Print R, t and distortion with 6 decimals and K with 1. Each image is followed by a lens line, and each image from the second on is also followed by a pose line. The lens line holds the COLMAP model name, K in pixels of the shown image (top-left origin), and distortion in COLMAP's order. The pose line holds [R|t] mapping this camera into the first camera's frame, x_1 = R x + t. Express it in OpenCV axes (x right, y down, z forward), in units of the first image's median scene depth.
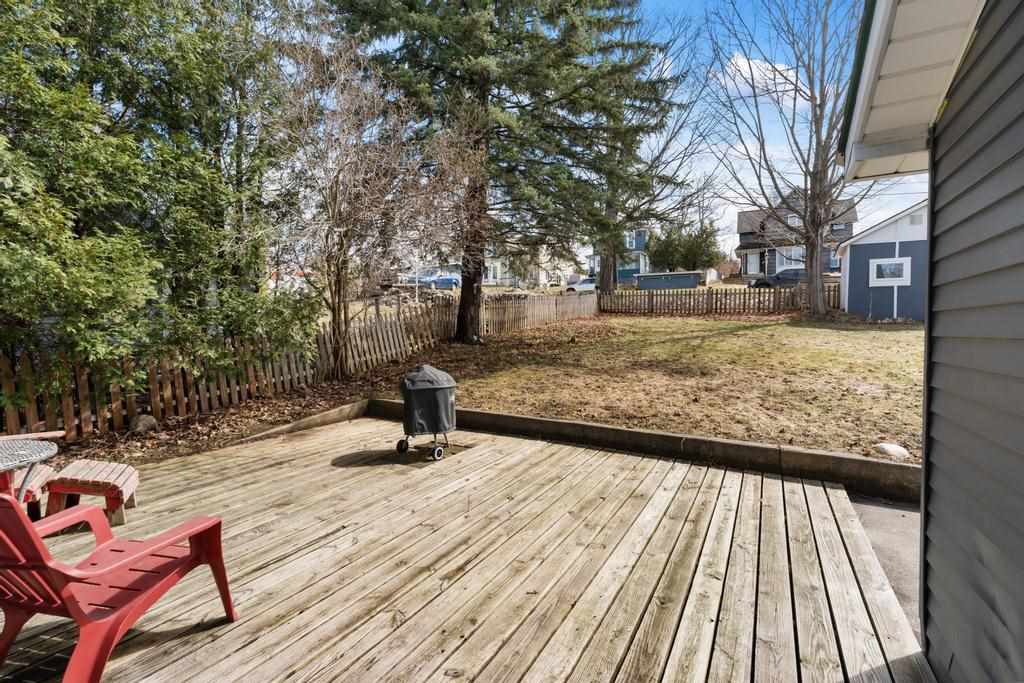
lens RADIAL K [[440.2, 0, 513.2], [0, 440.2, 342.9], [0, 0, 1]] dist [-0.000513, -0.001003]
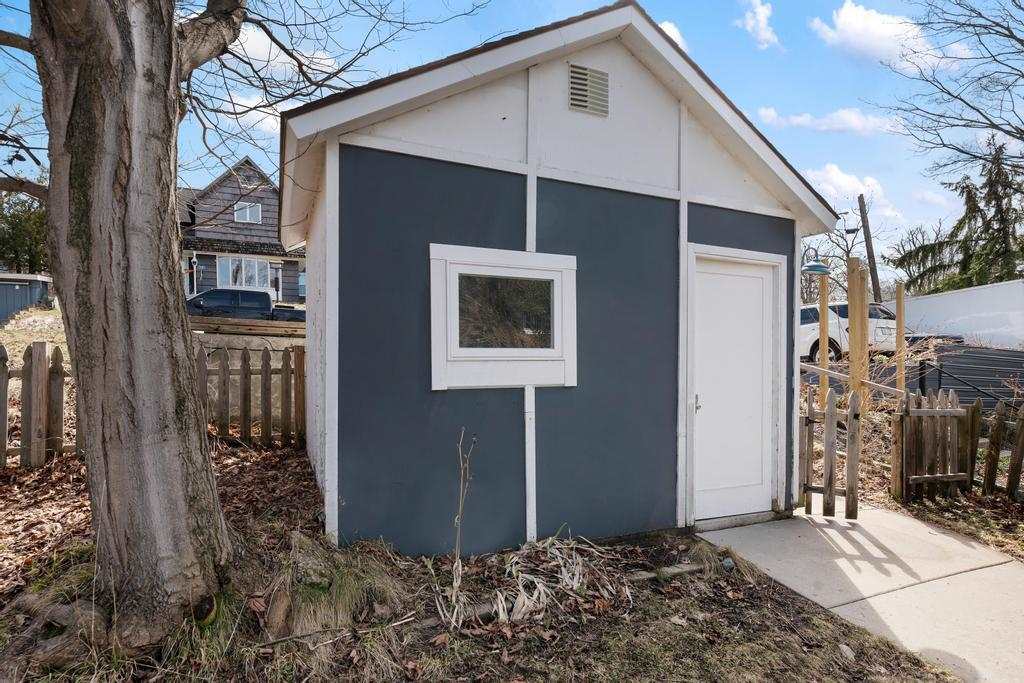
lens RADIAL K [[528.2, 0, 506.0], [0, 528.2, 365.2], [0, 0, 1]] dist [-0.001608, 0.000359]
pose [[0.548442, -0.020420, 0.835939, 0.644137], [0.038437, 0.999261, -0.000809, -0.137456], [-0.835304, 0.032575, 0.548822, 0.857841]]
